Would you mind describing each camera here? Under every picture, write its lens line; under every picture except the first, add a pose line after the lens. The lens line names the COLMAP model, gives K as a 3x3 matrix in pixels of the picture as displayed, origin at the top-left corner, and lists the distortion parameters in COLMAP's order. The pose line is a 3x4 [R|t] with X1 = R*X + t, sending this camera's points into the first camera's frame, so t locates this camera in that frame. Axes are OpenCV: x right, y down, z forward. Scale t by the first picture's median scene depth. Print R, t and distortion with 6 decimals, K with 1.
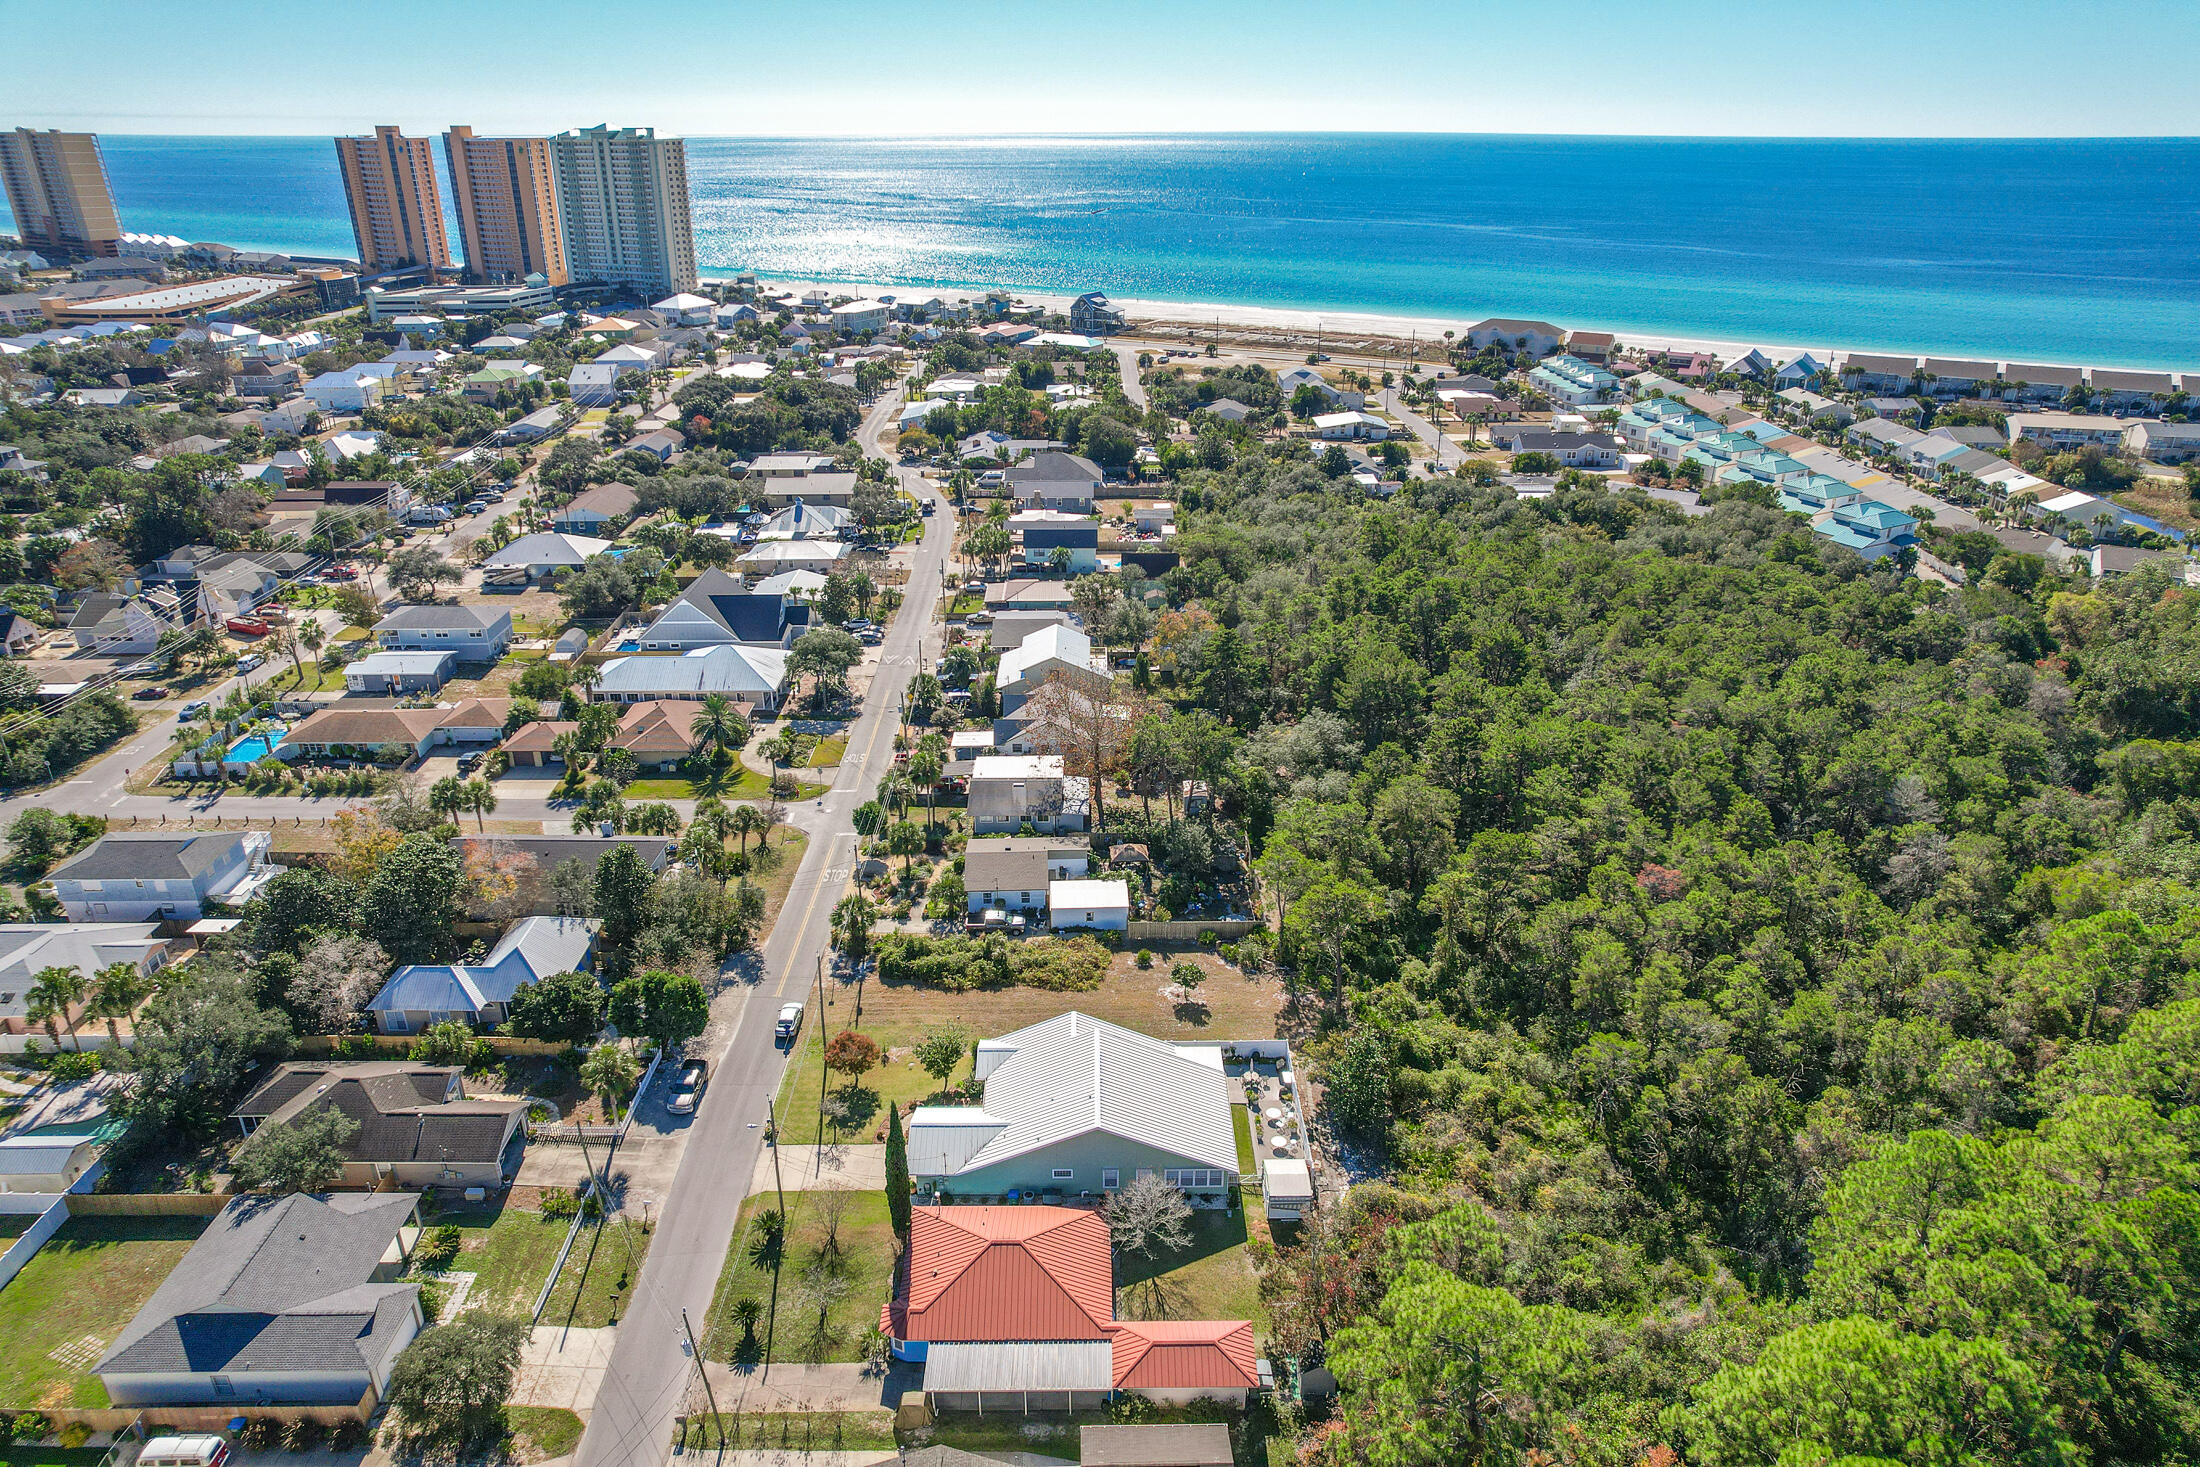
lens RADIAL K [[1404.0, 0, 1109.2], [0, 1404.0, 738.8], [0, 0, 1]] dist [-0.054832, 0.046646]
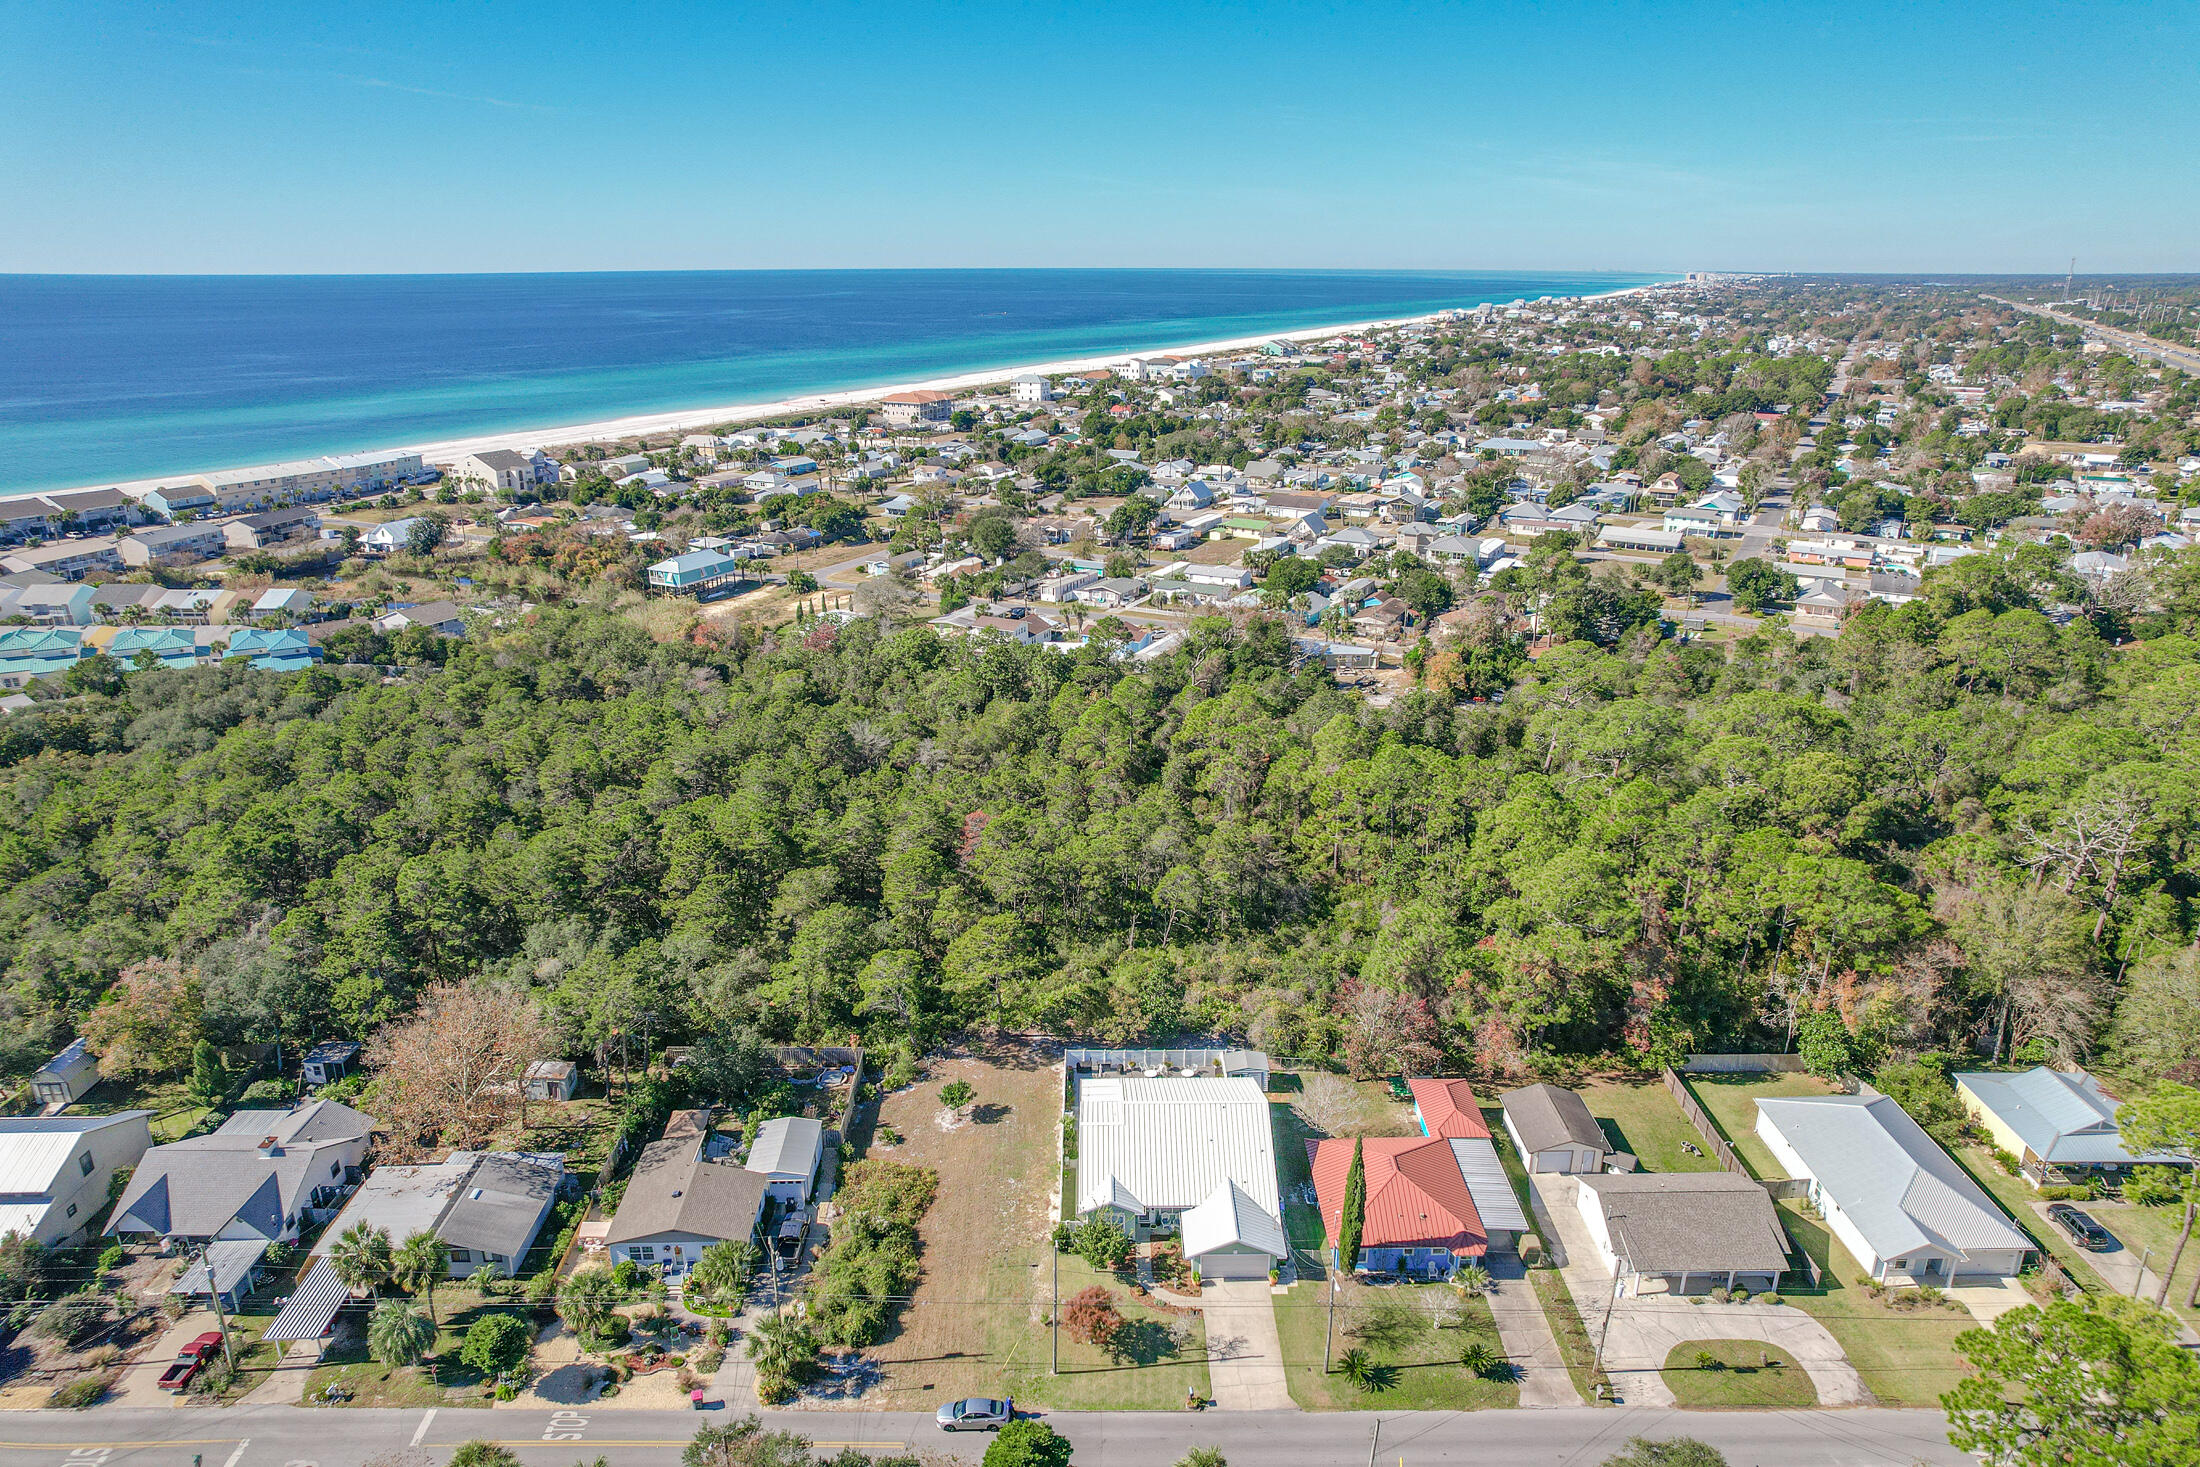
lens RADIAL K [[1404.0, 0, 1102.8], [0, 1404.0, 732.1], [0, 0, 1]] dist [-0.054832, 0.046646]
pose [[0.004959, -0.320269, 0.947314, -0.776419], [0.404789, 0.866885, 0.290958, -0.290040], [-0.914397, 0.382019, 0.133940, 0.664762]]
